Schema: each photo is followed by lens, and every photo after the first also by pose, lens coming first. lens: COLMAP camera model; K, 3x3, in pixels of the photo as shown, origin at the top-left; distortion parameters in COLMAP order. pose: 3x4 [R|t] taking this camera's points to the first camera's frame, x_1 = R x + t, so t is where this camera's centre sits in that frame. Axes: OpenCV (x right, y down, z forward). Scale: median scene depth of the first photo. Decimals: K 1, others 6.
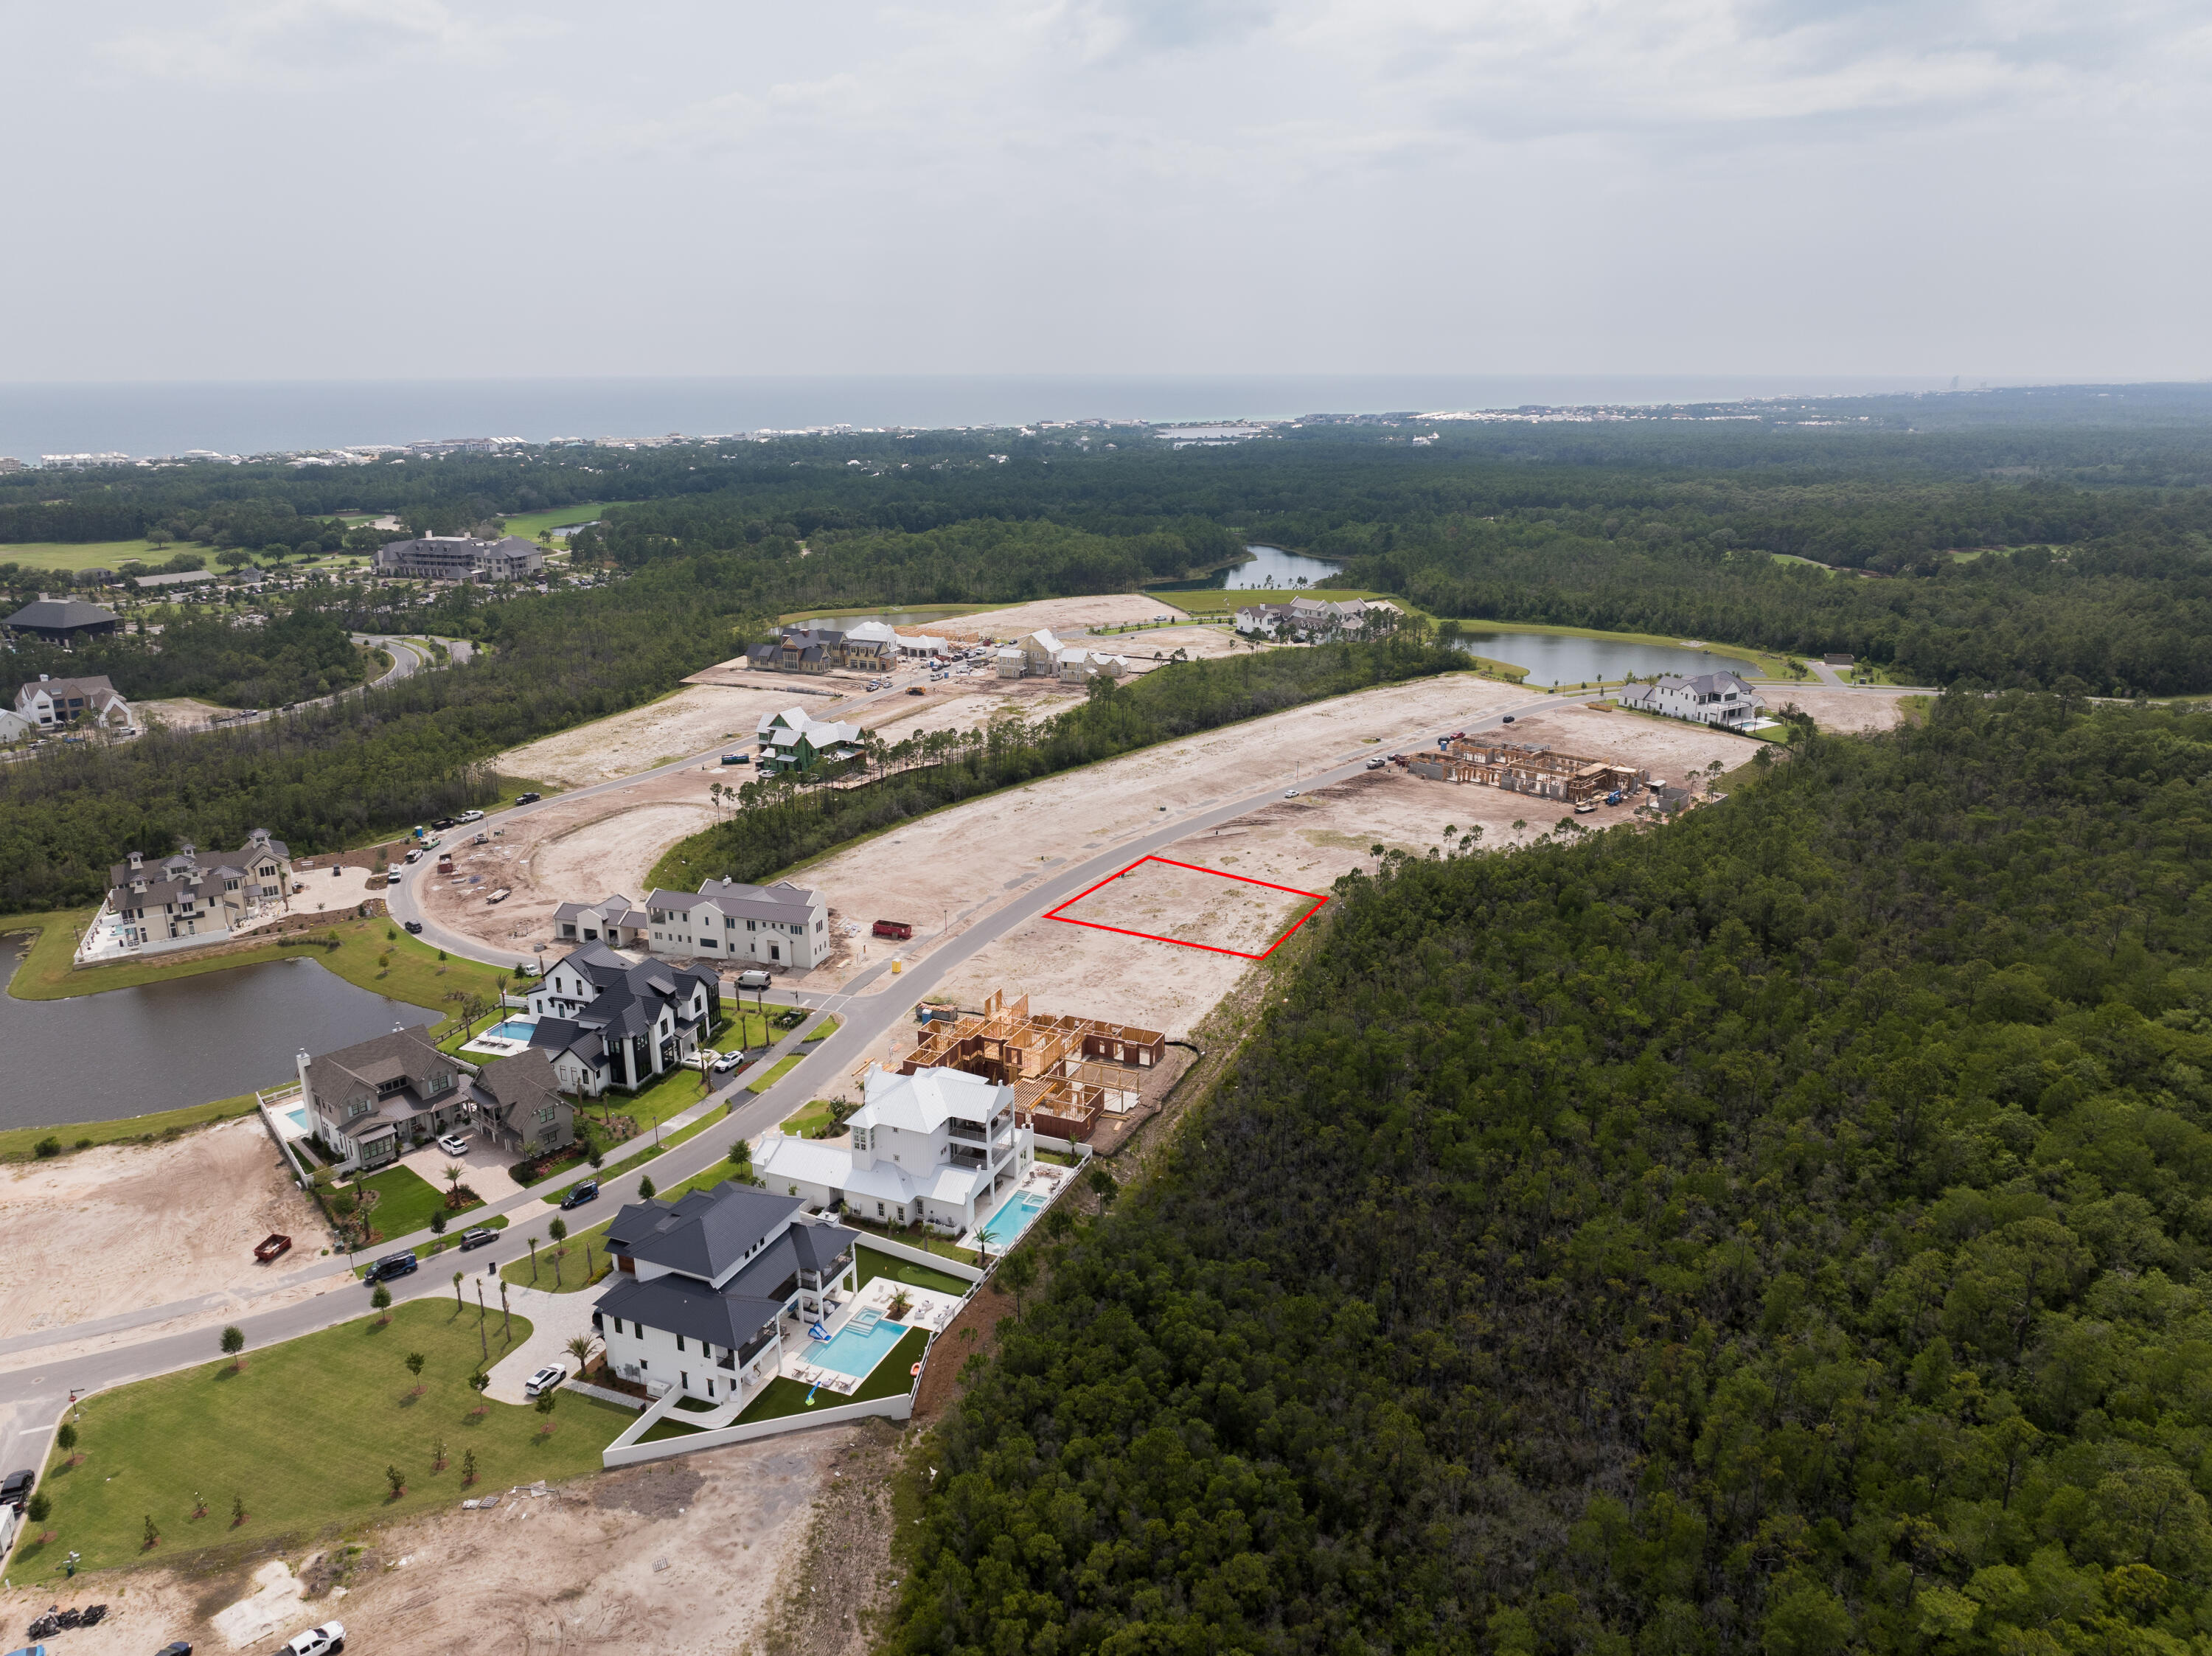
lens RADIAL K [[1548.8, 0, 1112.7], [0, 1548.8, 829.3], [0, 0, 1]] dist [-0.034407, 0.020957]
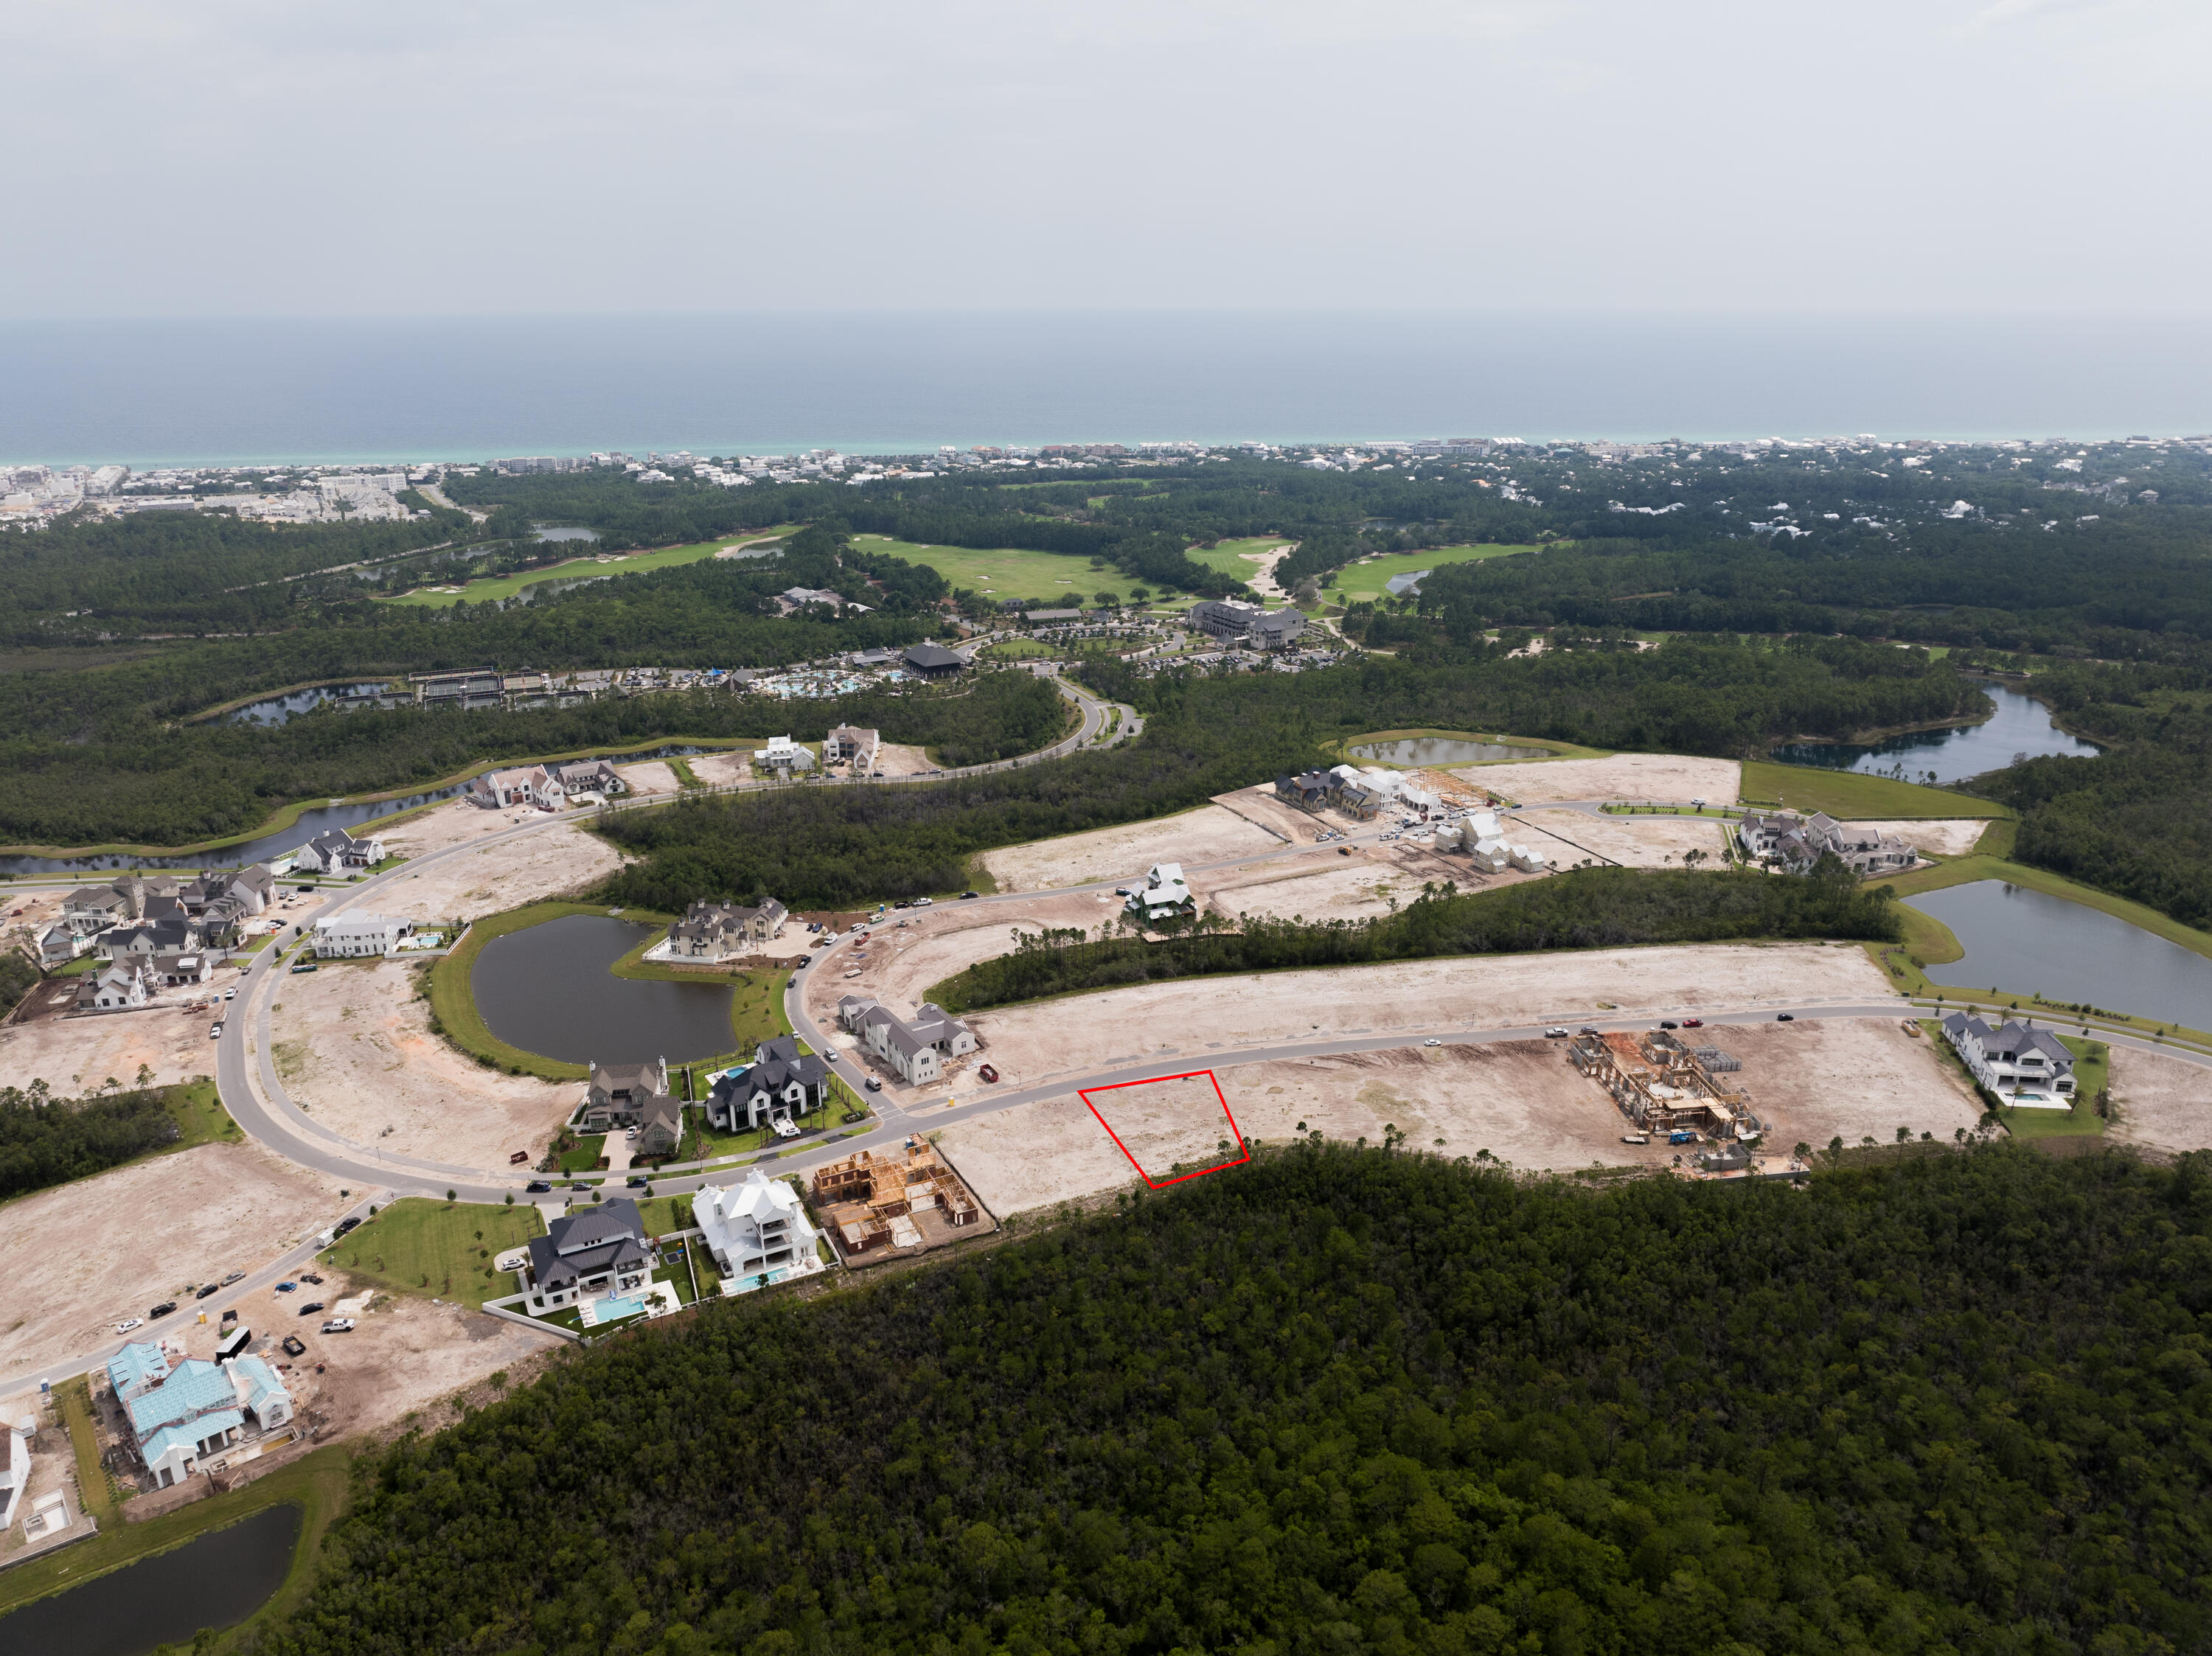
lens RADIAL K [[1548.8, 0, 1112.7], [0, 1548.8, 829.3], [0, 0, 1]] dist [-0.034407, 0.020957]
pose [[0.761823, 0.210188, -0.612737, 0.742162], [-0.183777, 0.977159, 0.106704, -0.316103], [0.621169, 0.031318, 0.783050, -0.097420]]
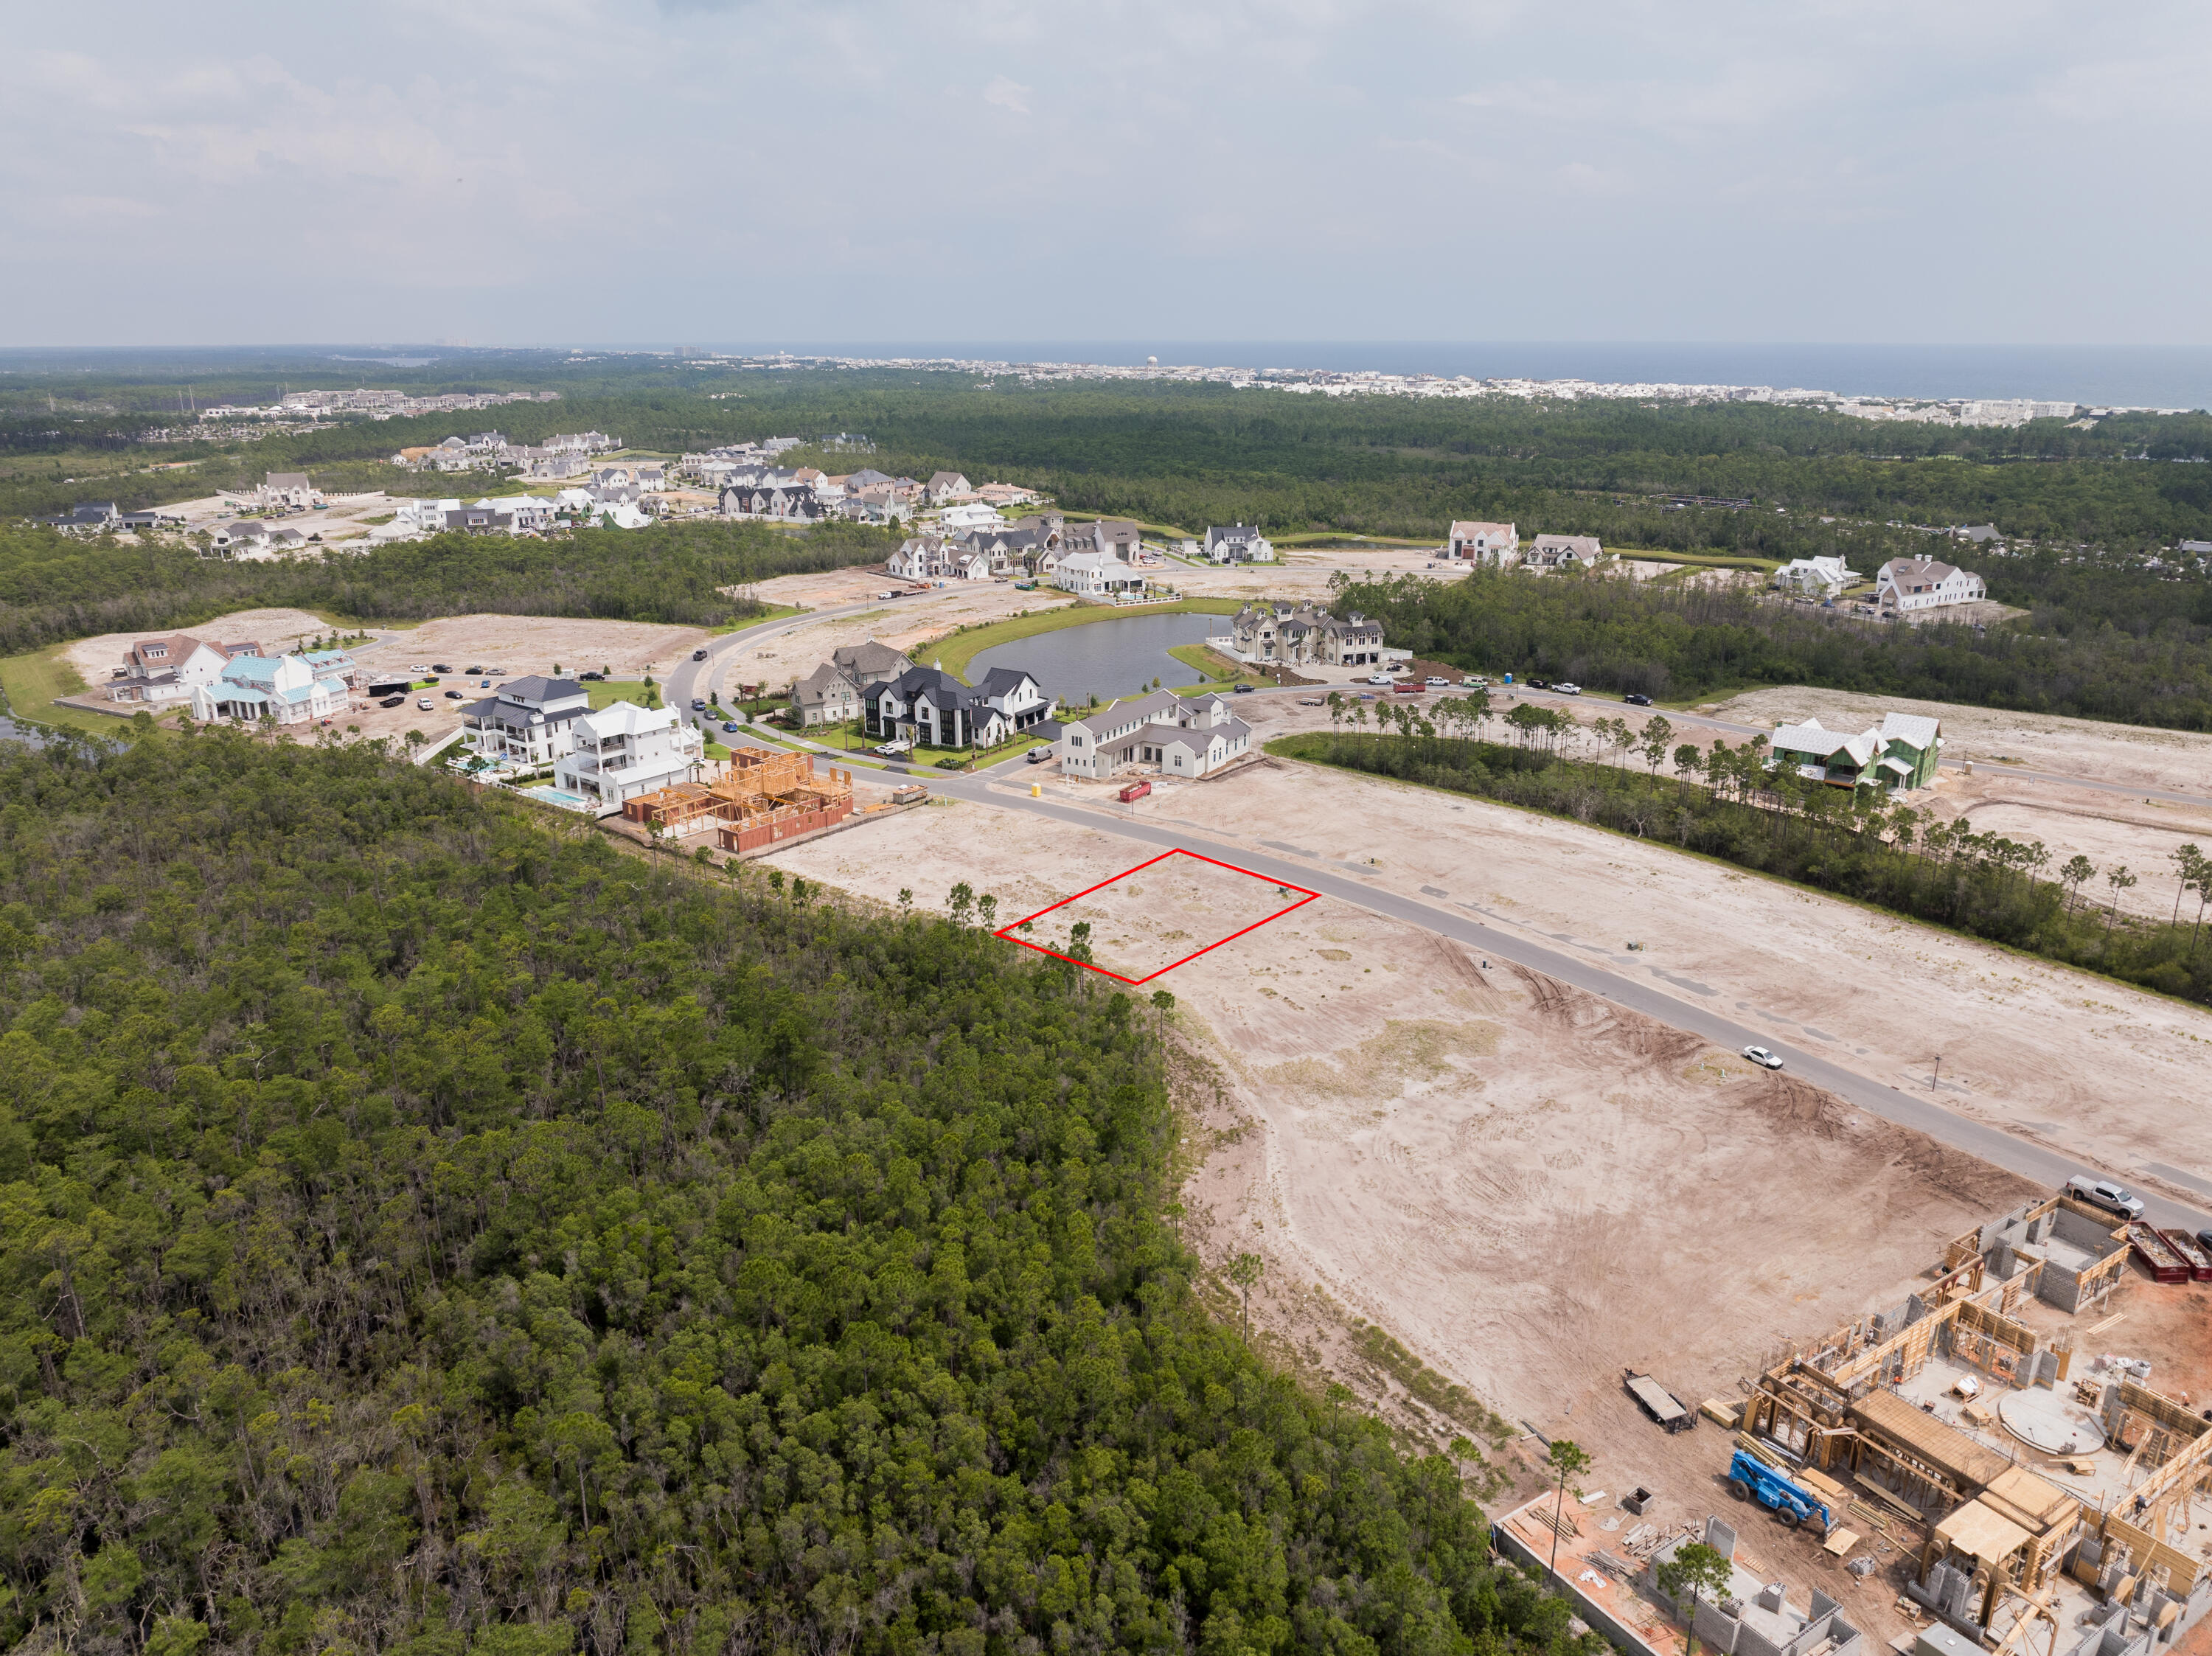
lens RADIAL K [[1548.8, 0, 1112.7], [0, 1548.8, 829.3], [0, 0, 1]] dist [-0.034407, 0.020957]
pose [[-0.257790, 0.297941, -0.919117, 0.695152], [-0.276389, 0.888778, 0.365627, -0.242660], [0.925826, 0.348289, -0.146771, 1.033043]]
